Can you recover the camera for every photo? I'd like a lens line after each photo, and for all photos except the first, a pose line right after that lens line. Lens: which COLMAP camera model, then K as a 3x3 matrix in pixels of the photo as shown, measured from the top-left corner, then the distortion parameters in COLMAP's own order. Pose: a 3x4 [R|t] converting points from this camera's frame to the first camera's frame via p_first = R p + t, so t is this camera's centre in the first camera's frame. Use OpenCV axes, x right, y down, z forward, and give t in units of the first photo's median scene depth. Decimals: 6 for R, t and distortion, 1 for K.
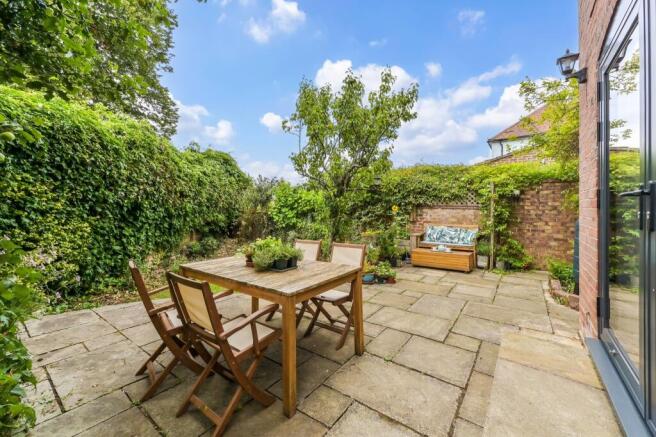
lens RADIAL K [[267.4, 0, 327.5], [0, 267.4, 208.5], [0, 0, 1]] dist [-0.000851, -0.000054]
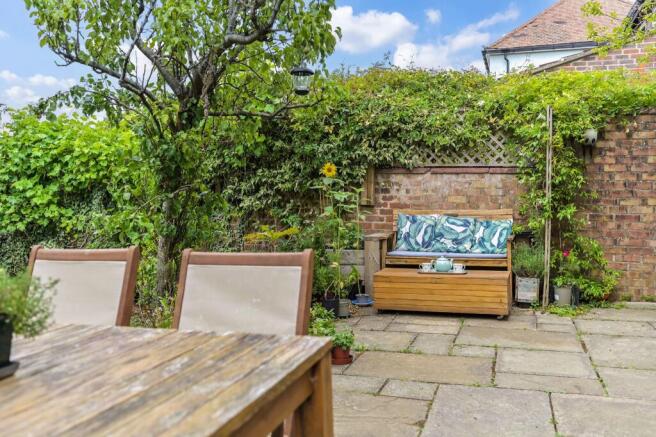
lens RADIAL K [[554.2, 0, 340.0], [0, 554.2, 229.2], [0, 0, 1]] dist [-0.007744, 0.000897]
pose [[0.942348, -0.024516, 0.333736, -0.010285], [0.005915, 0.998377, 0.056639, 0.043696], [-0.334583, -0.051400, 0.940963, 0.245800]]
